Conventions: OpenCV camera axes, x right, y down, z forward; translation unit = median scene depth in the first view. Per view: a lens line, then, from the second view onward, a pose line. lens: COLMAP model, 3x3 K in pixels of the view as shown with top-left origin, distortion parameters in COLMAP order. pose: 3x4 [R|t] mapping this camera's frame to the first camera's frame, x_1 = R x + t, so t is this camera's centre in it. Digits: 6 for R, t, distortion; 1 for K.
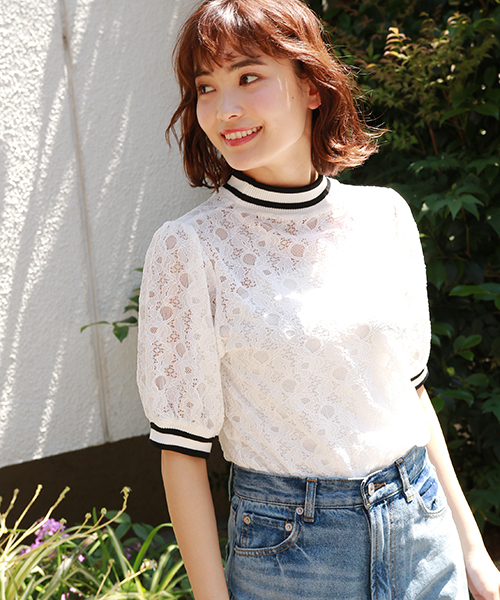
lens RADIAL K [[1310.8, 0, 283.5], [0, 1310.8, 256.8], [0, 0, 1]] dist [0.027190, 0.269906]
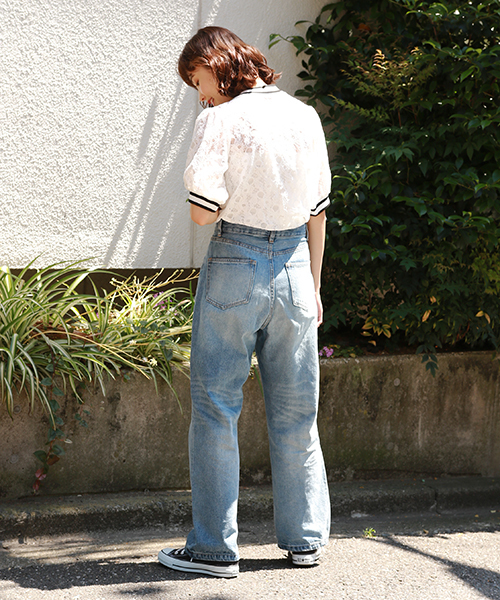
lens RADIAL K [[1240.8, 0, 289.1], [0, 1240.8, 278.8], [0, 0, 1]] dist [0.063753, 0.239612]
pose [[0.991558, 0.128476, -0.017542, 0.026177], [-0.128105, 0.991541, 0.020851, 0.109850], [0.020073, -0.018428, 0.999629, -0.684927]]
